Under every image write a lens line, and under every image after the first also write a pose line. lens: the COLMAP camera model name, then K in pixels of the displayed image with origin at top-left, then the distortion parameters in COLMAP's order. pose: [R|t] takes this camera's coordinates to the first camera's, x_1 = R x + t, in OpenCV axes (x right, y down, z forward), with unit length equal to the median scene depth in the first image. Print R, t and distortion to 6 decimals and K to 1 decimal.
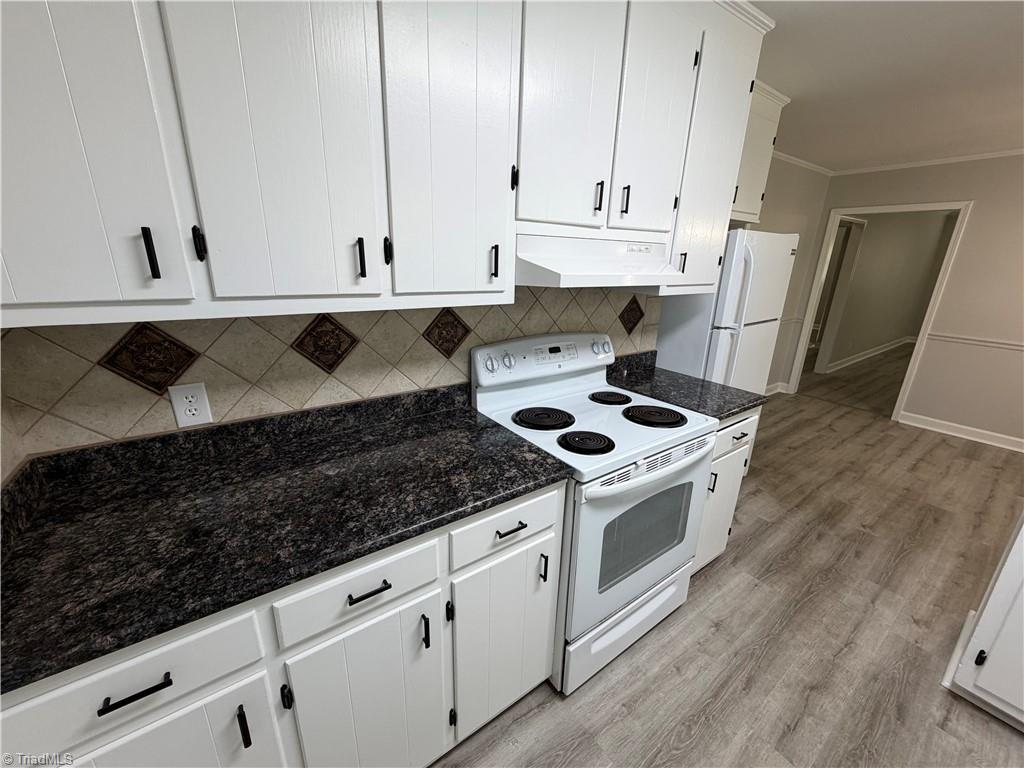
lens RADIAL K [[410.5, 0, 505.4], [0, 410.5, 387.0], [0, 0, 1]] dist [0.001821, -0.000759]
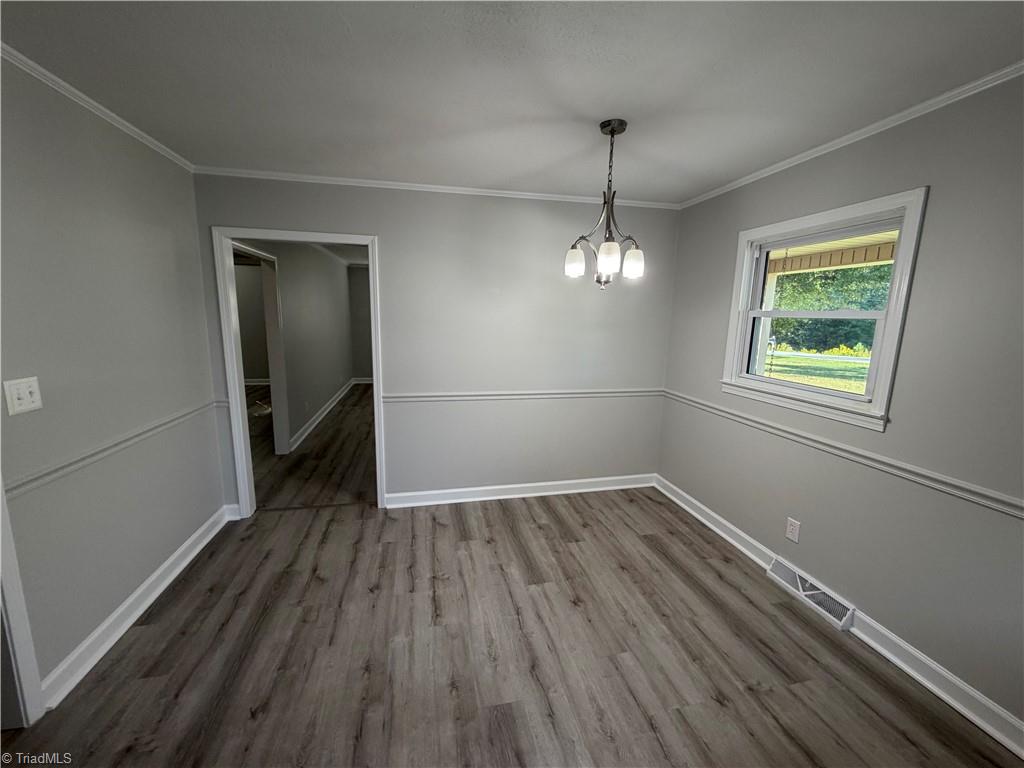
lens RADIAL K [[410.5, 0, 511.6], [0, 410.5, 384.4], [0, 0, 1]] dist [0.001821, -0.000759]
pose [[0.394711, -0.166997, 0.903501, 0.383331], [0.274327, 0.959911, 0.057579, -0.119318], [-0.876897, 0.225128, 0.424700, 0.405249]]
